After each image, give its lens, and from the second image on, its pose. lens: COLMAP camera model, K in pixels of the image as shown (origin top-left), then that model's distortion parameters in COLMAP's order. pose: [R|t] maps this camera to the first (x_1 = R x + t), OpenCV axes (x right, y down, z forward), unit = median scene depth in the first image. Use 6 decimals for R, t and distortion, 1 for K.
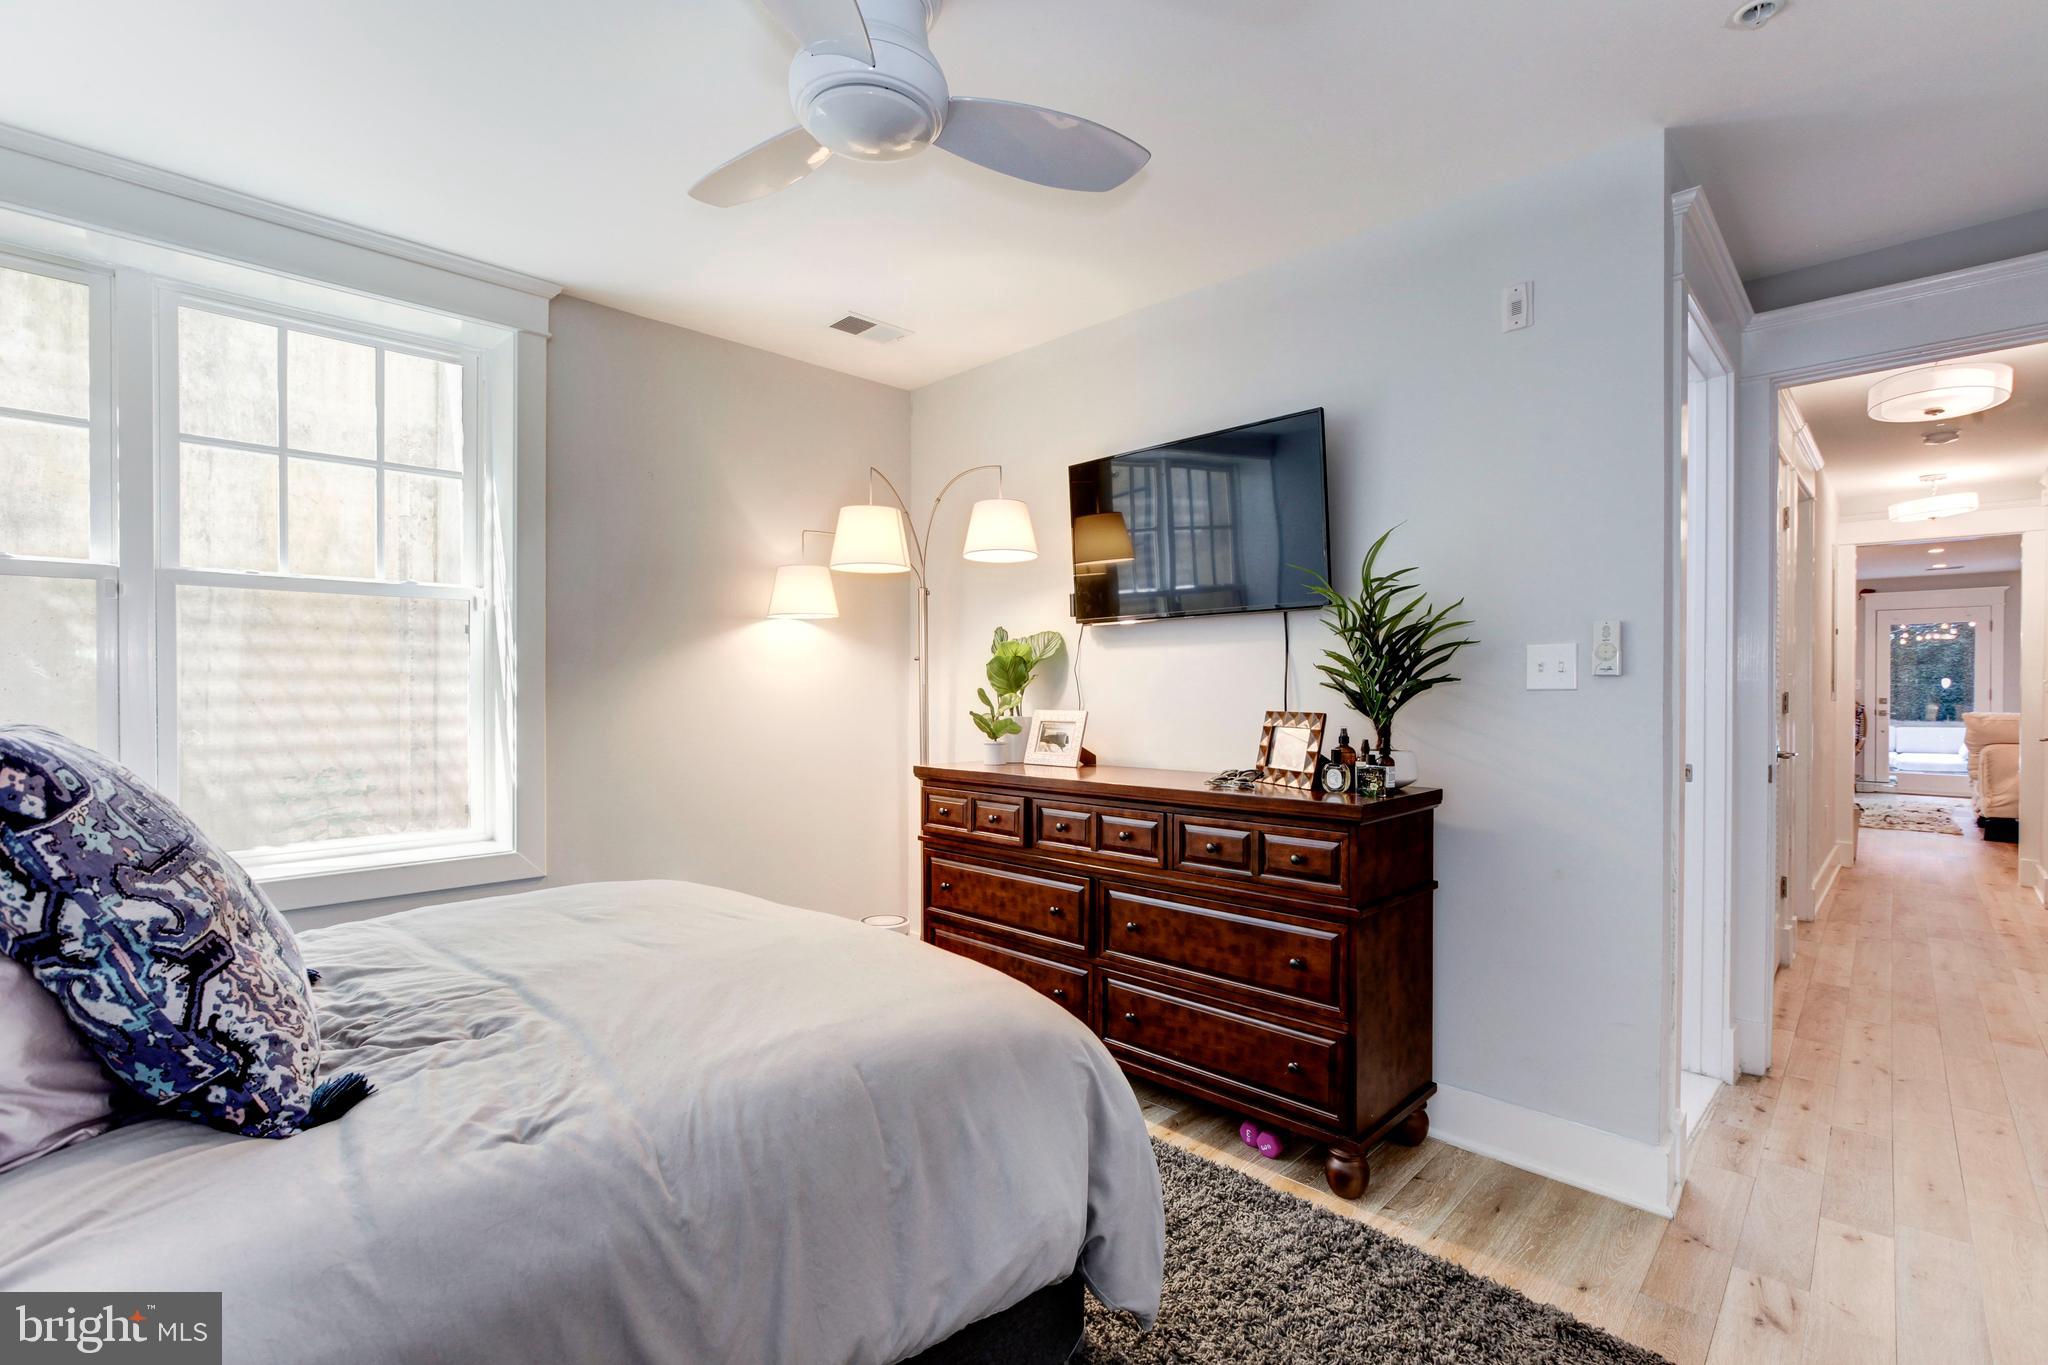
lens RADIAL K [[926.4, 0, 1021.8], [0, 926.4, 687.5], [0, 0, 1]] dist [-0.023813, 0.009833]
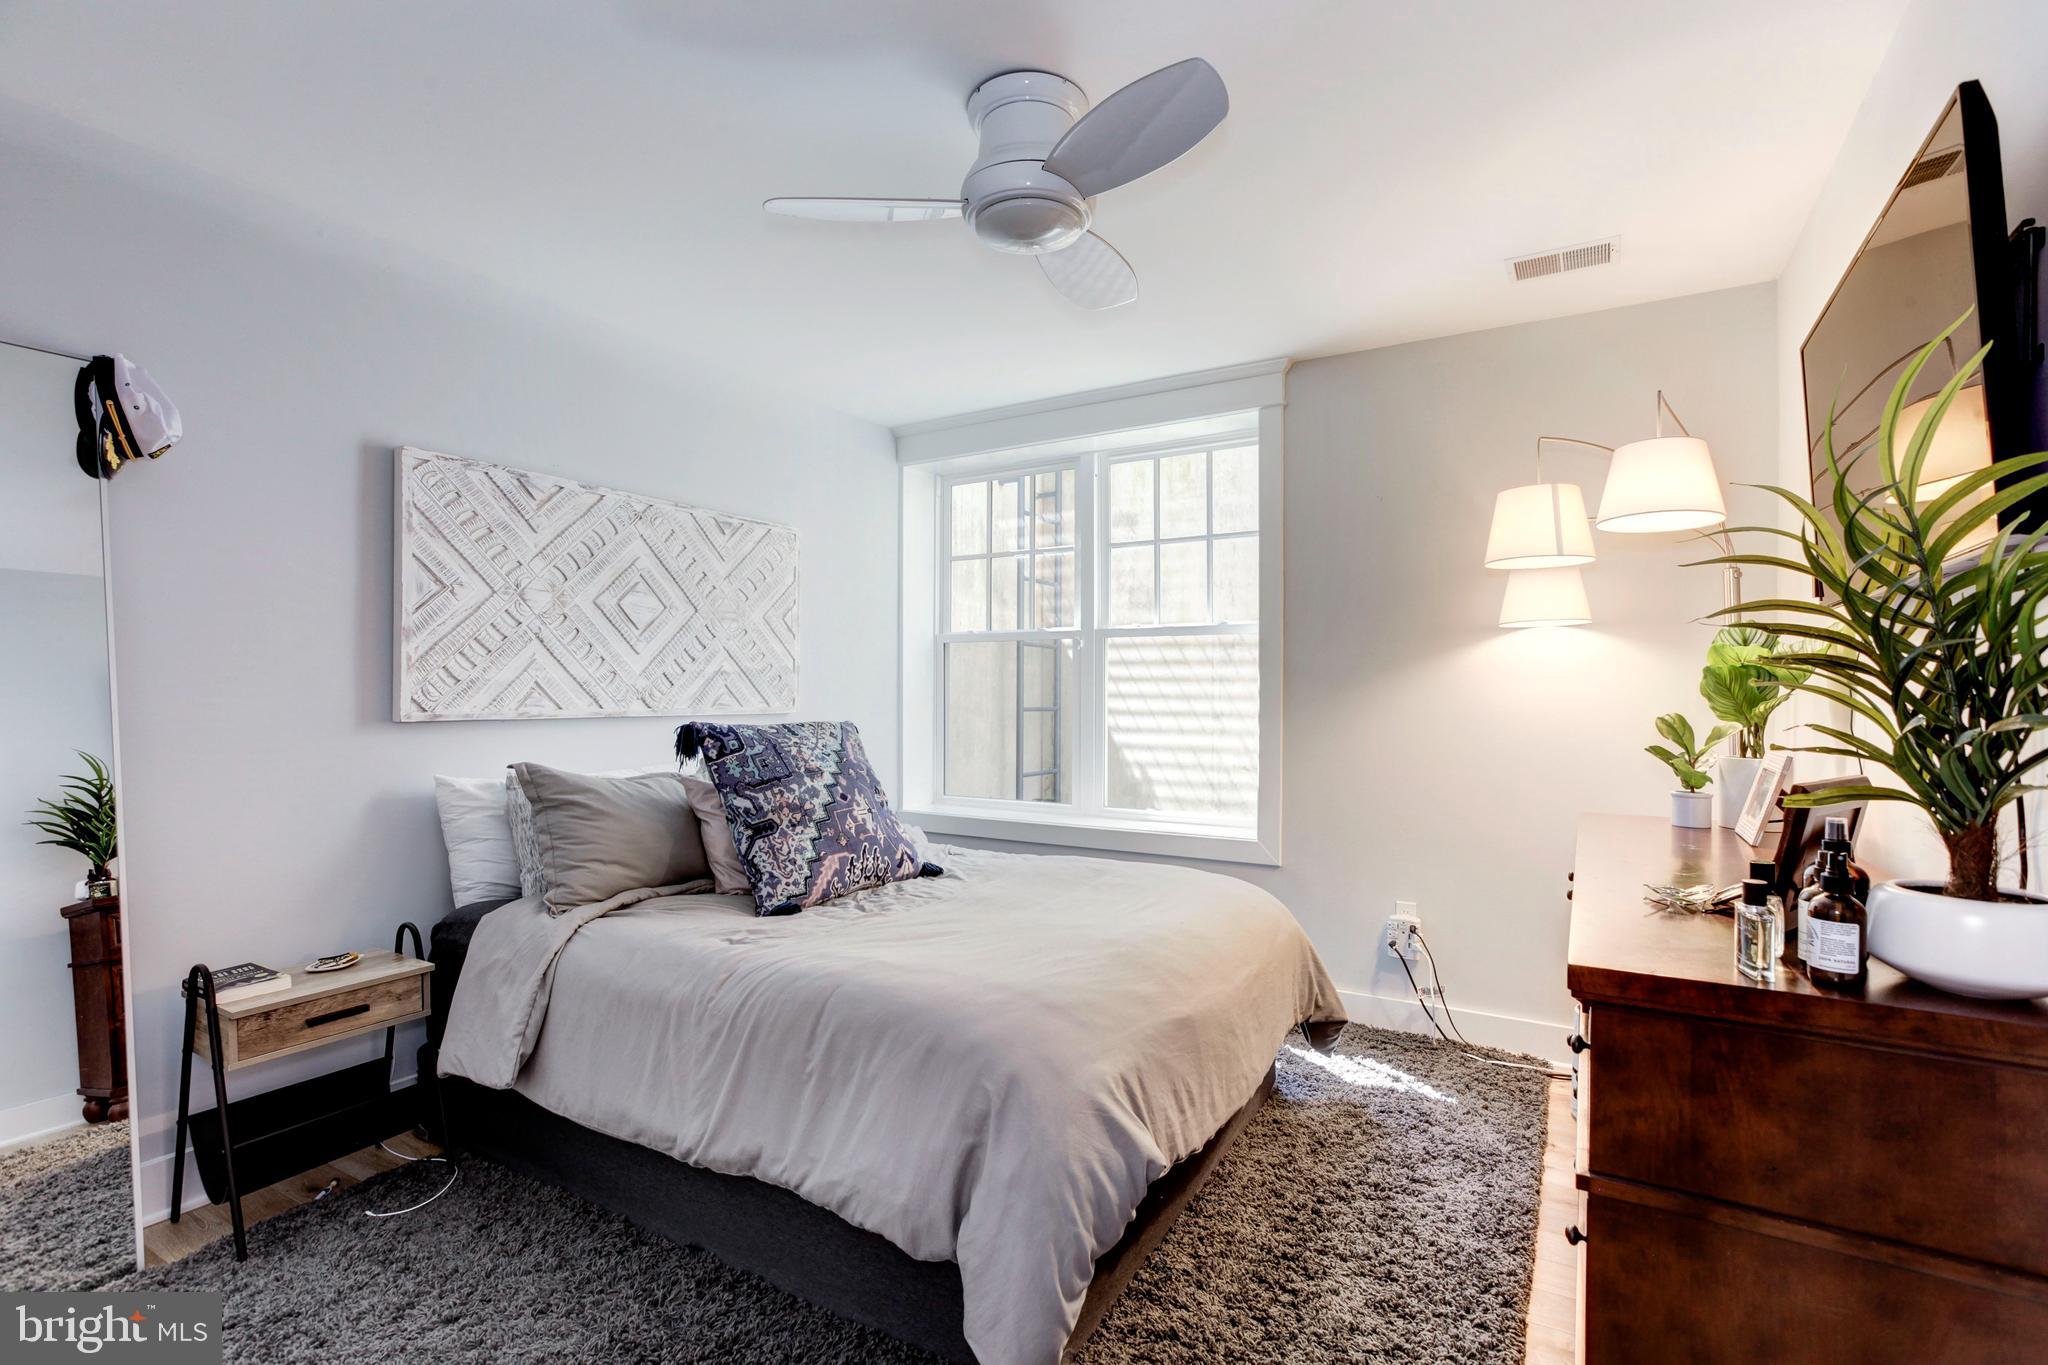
lens RADIAL K [[926.4, 0, 1014.8], [0, 926.4, 683.8], [0, 0, 1]] dist [-0.023813, 0.009833]
pose [[0.237376, -0.006304, -0.971397, 0.605841], [-0.005685, 0.999953, -0.007878, -0.018857], [0.971401, 0.007392, 0.237329, 0.448075]]
